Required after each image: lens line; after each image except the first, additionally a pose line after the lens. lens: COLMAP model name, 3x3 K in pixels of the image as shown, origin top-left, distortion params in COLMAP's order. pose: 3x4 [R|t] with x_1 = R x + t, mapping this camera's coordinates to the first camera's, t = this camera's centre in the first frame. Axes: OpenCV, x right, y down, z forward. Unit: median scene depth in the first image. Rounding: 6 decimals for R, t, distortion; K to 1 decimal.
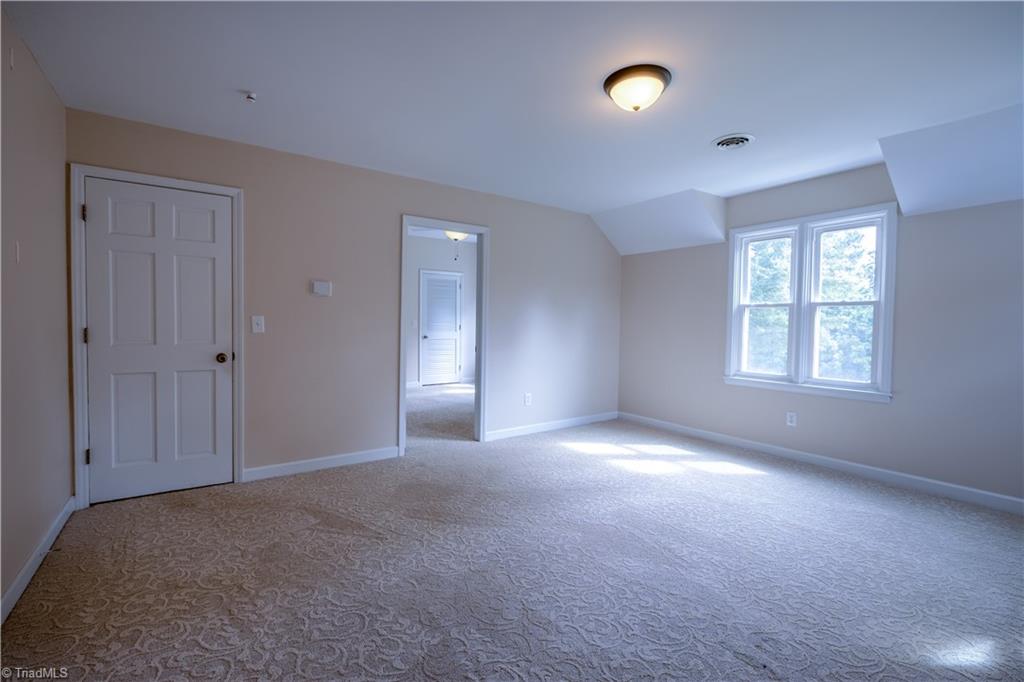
lens RADIAL K [[450.0, 0, 510.4], [0, 450.0, 335.0], [0, 0, 1]] dist [-0.003021, 0.000201]
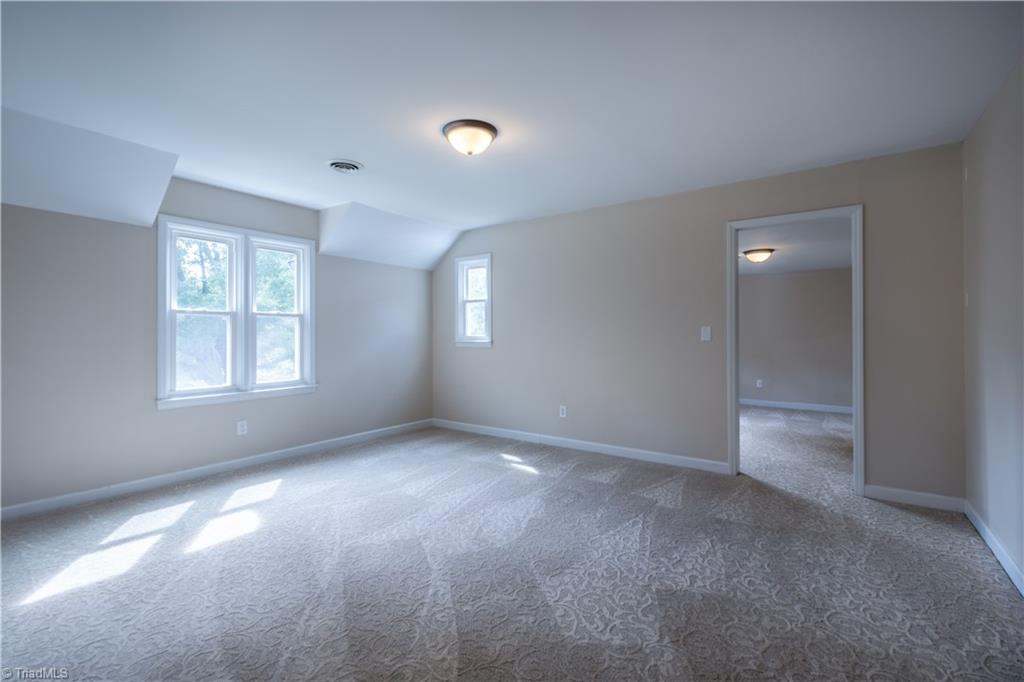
lens RADIAL K [[450.0, 0, 510.4], [0, 450.0, 335.0], [0, 0, 1]] dist [-0.003021, 0.000201]
pose [[-0.316776, -0.014571, 0.948388, -0.512196], [0.022832, 0.999475, 0.022982, -0.028901], [-0.948225, 0.028933, -0.316277, 0.749465]]
